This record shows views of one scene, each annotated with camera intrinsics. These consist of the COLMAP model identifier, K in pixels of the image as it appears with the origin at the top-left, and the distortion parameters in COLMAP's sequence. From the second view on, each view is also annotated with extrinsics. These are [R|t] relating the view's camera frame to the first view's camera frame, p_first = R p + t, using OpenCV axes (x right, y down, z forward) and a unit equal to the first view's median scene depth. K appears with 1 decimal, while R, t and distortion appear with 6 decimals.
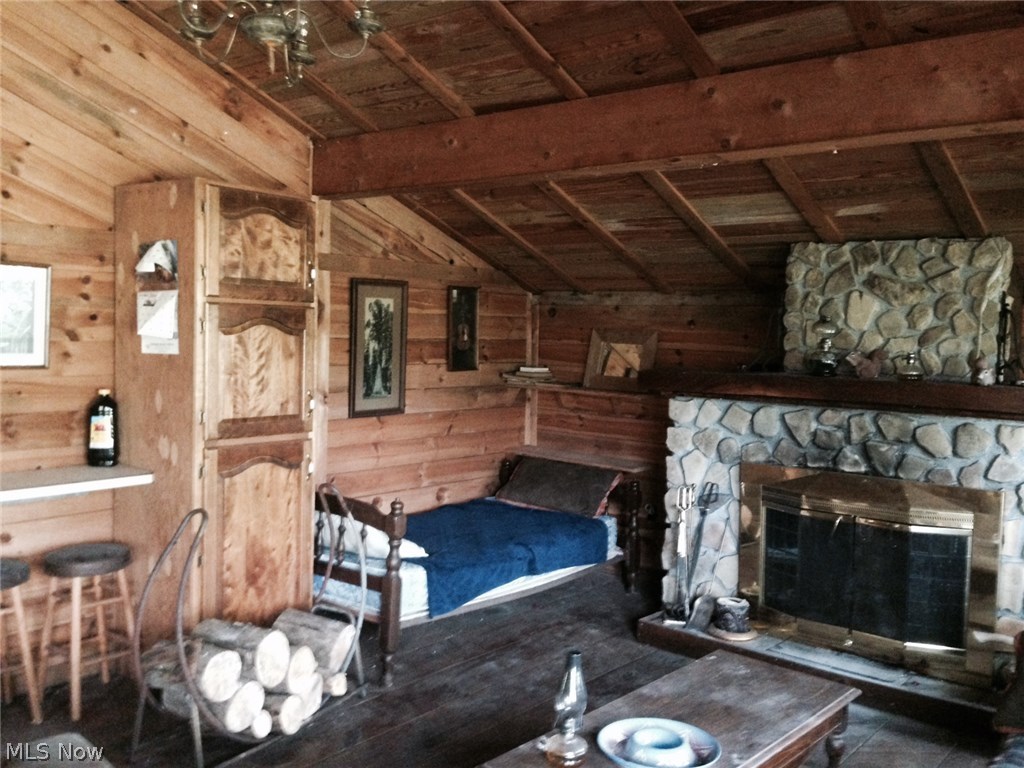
lens RADIAL K [[972.8, 0, 509.1], [0, 972.8, 381.3], [0, 0, 1]] dist [0.015195, 0.000000]
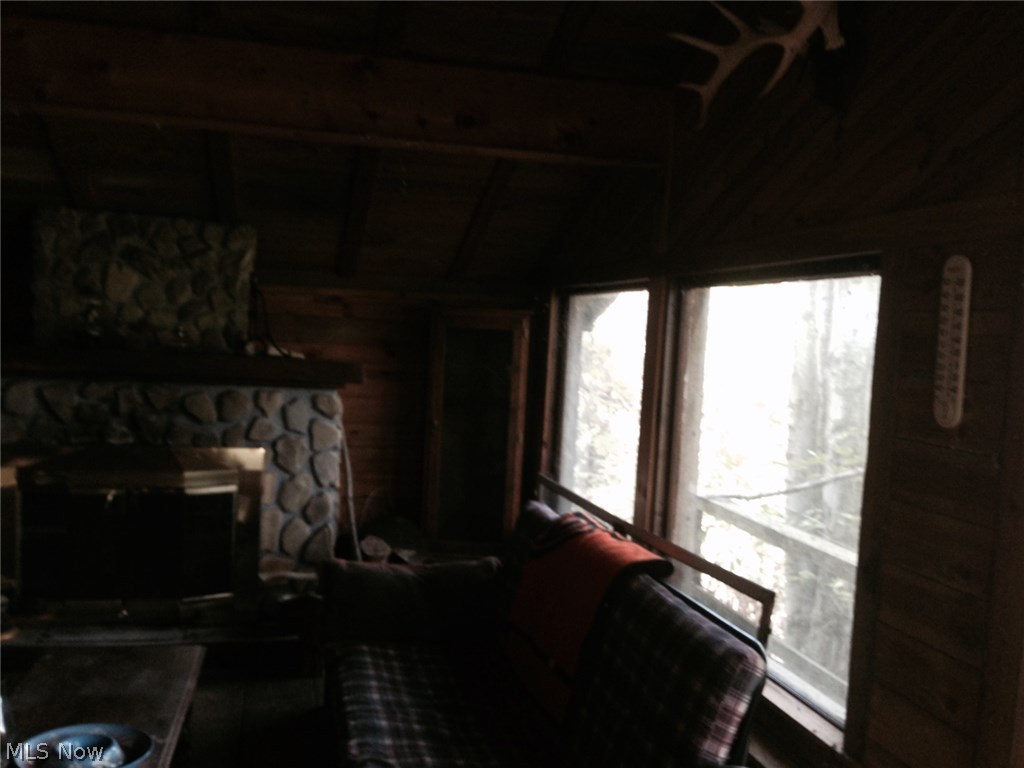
lens RADIAL K [[972.8, 0, 509.4], [0, 972.8, 385.6], [0, 0, 1]] dist [0.015195, 0.000000]
pose [[0.568906, -0.036102, 0.821610, -0.244015], [0.005132, 0.999172, 0.040350, -0.005234], [-0.822387, -0.018739, 0.568620, 0.104982]]
